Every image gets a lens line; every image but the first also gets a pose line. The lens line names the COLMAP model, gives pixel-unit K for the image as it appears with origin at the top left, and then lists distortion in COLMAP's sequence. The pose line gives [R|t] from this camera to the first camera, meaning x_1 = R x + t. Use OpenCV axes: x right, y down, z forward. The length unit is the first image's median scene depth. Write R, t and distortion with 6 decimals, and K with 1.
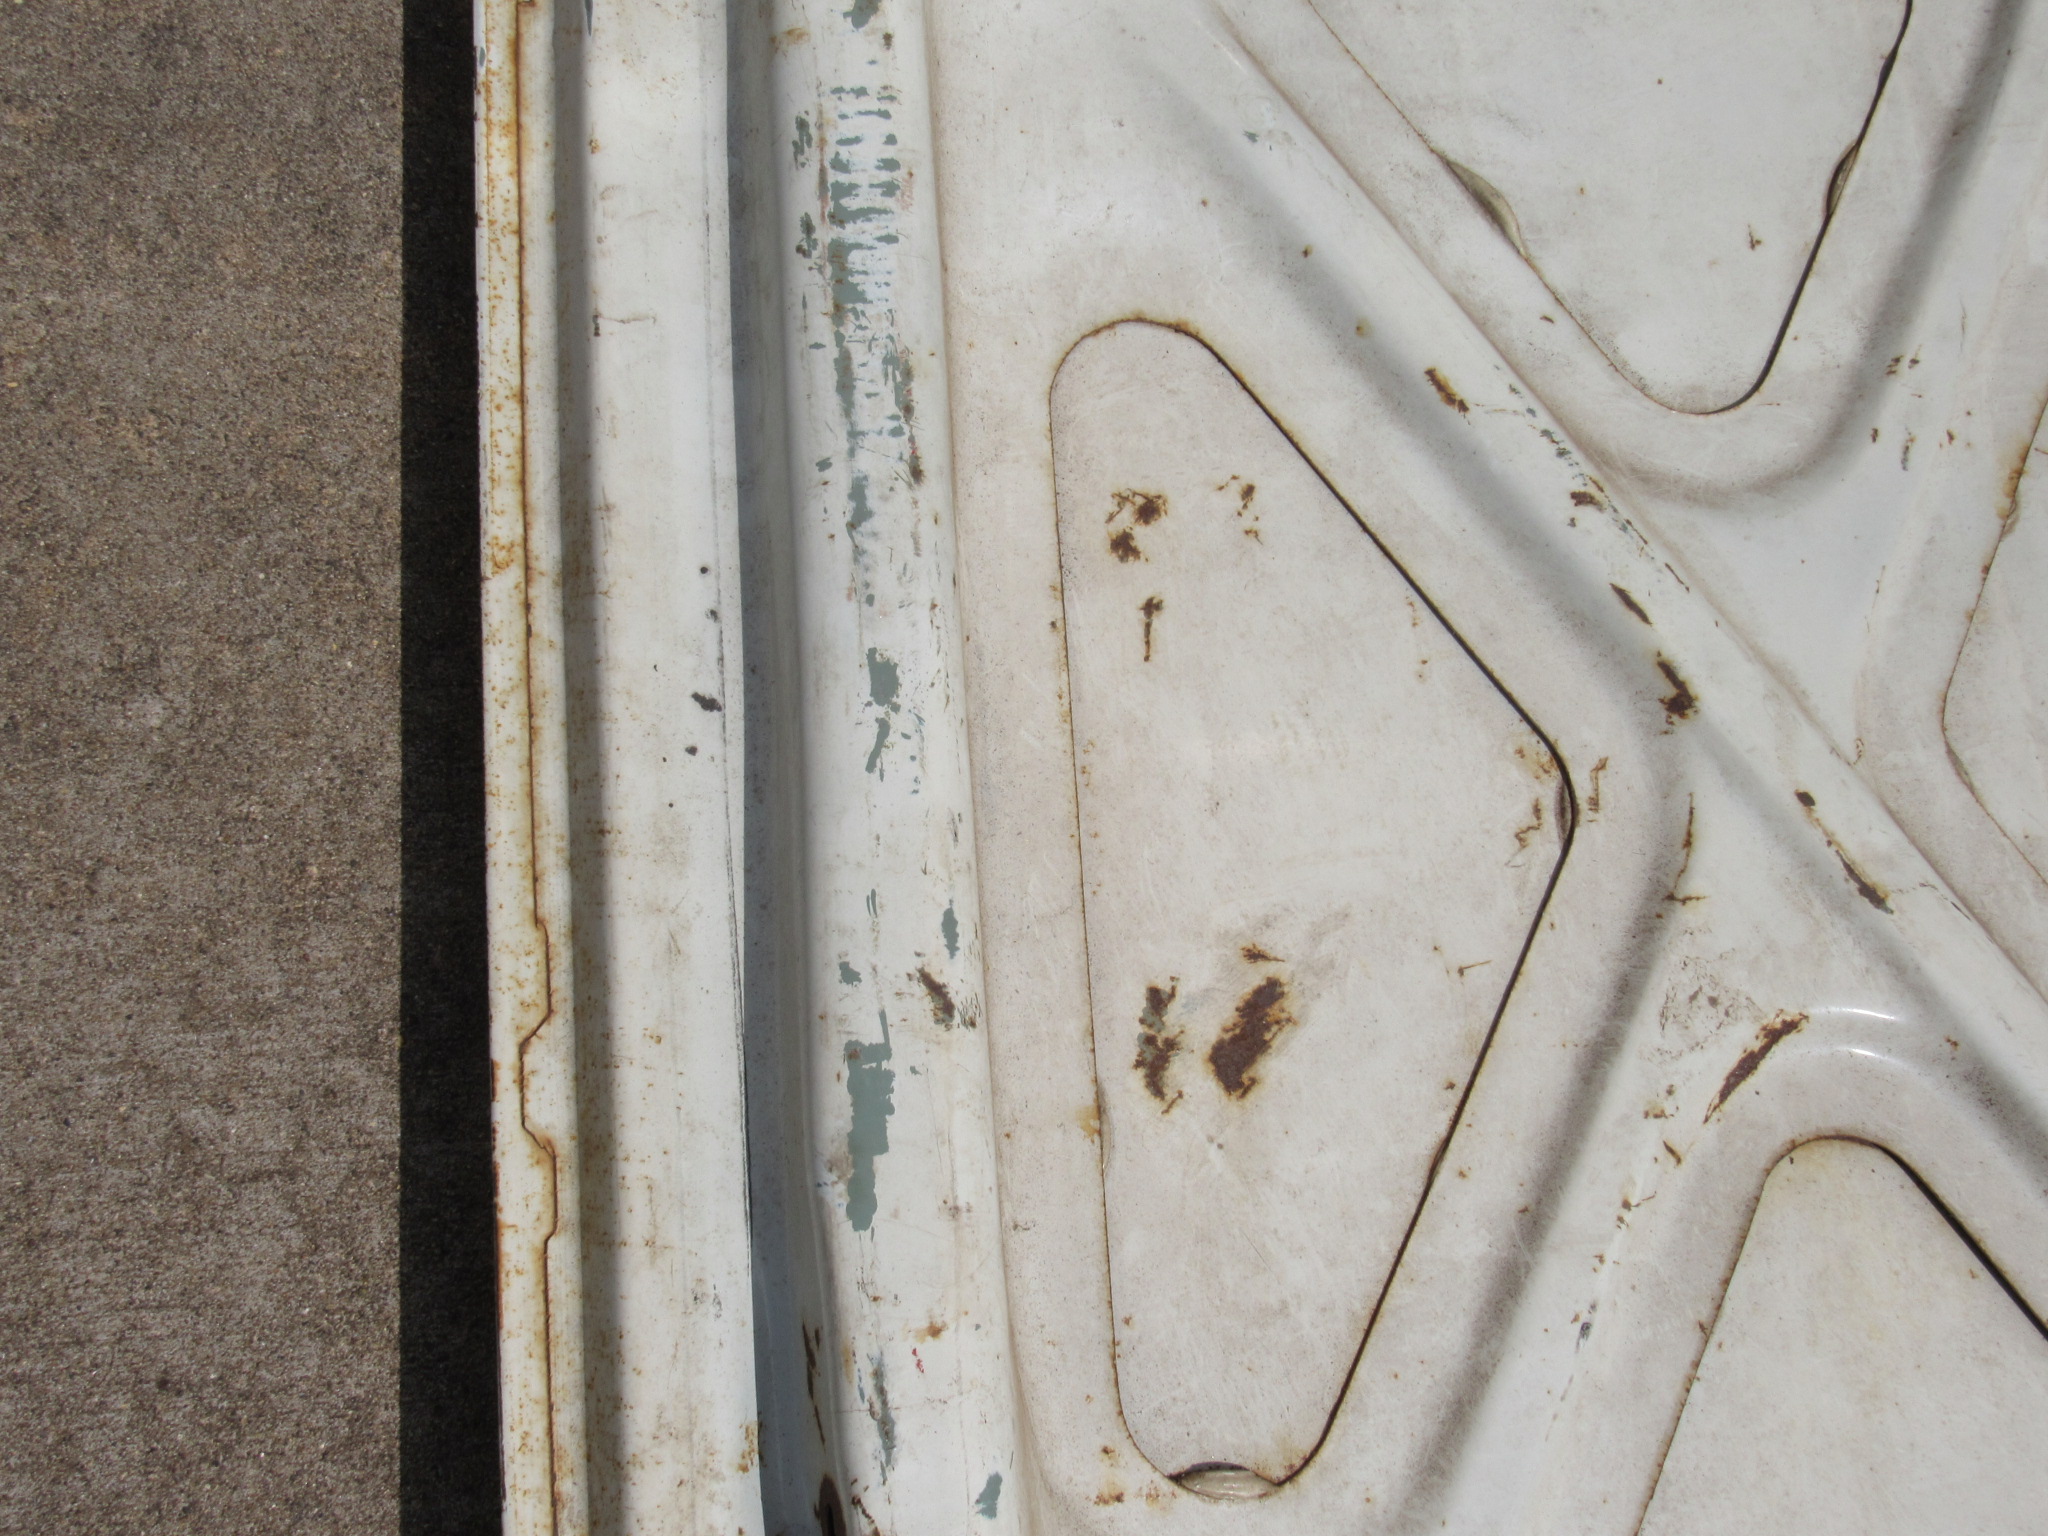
lens RADIAL K [[2631.3, 0, 1038.5], [0, 2631.3, 772.8], [0, 0, 1]] dist [-0.073046, 0.040253]
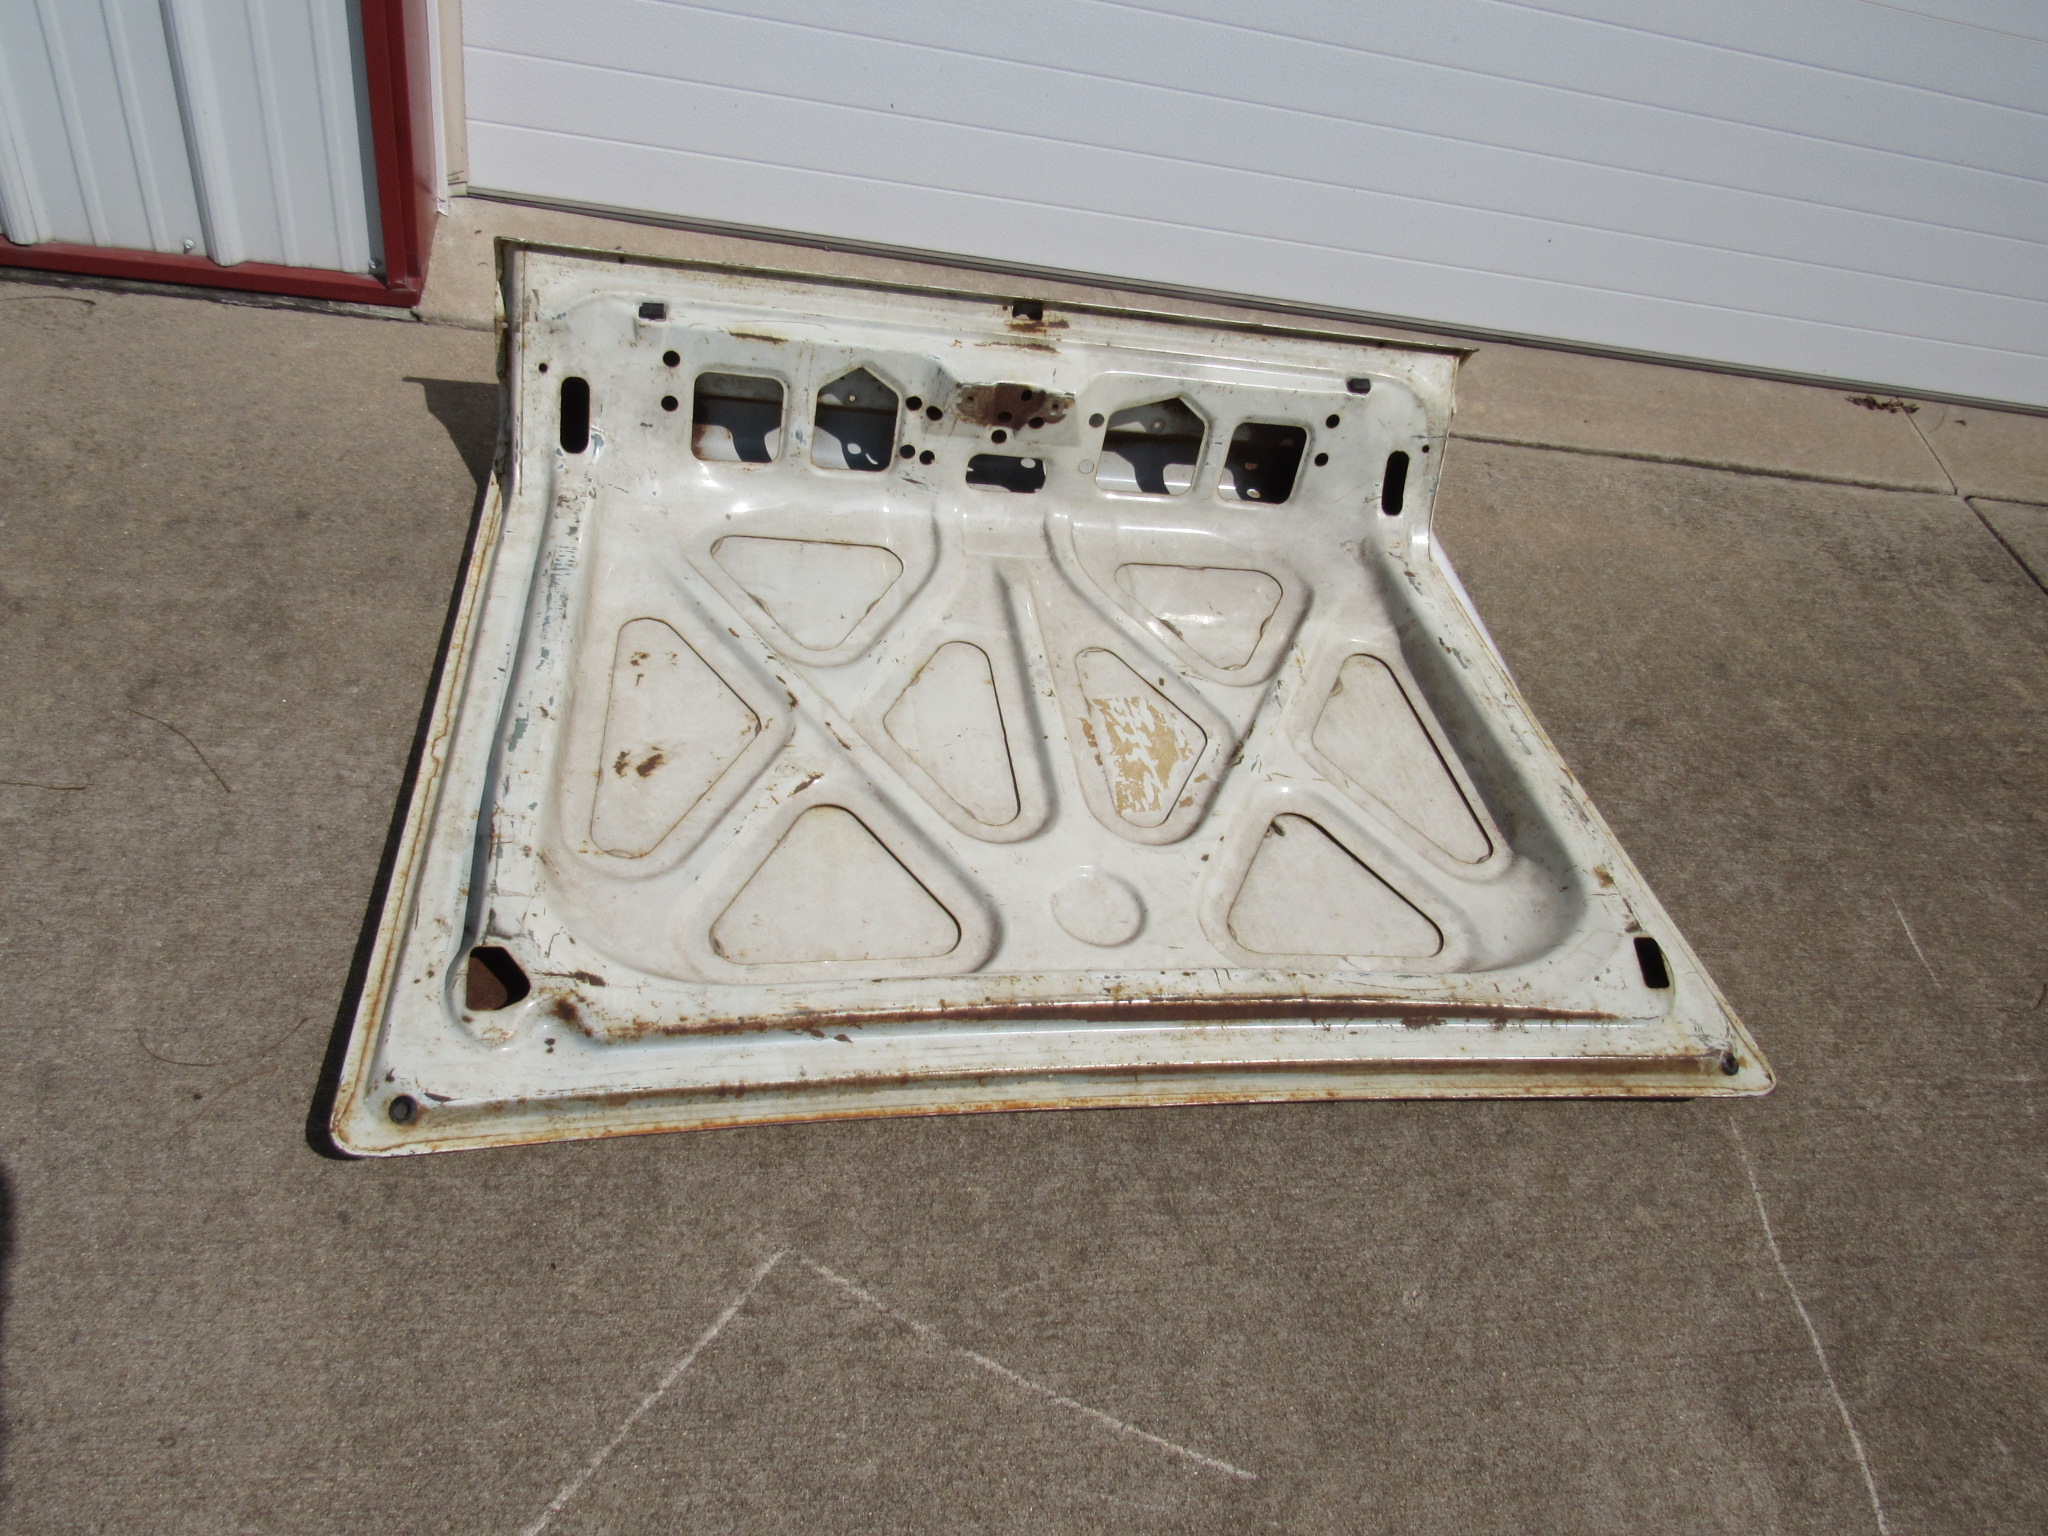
lens RADIAL K [[1471.0, 0, 1024.0], [0, 1471.0, 768.0], [0, 0, 1]] dist [-0.031445, 0.013924]
pose [[0.999392, -0.032516, 0.012613, 0.571271], [0.034568, 0.875459, -0.482055, 1.097755], [0.004632, 0.482197, 0.876050, -0.741806]]
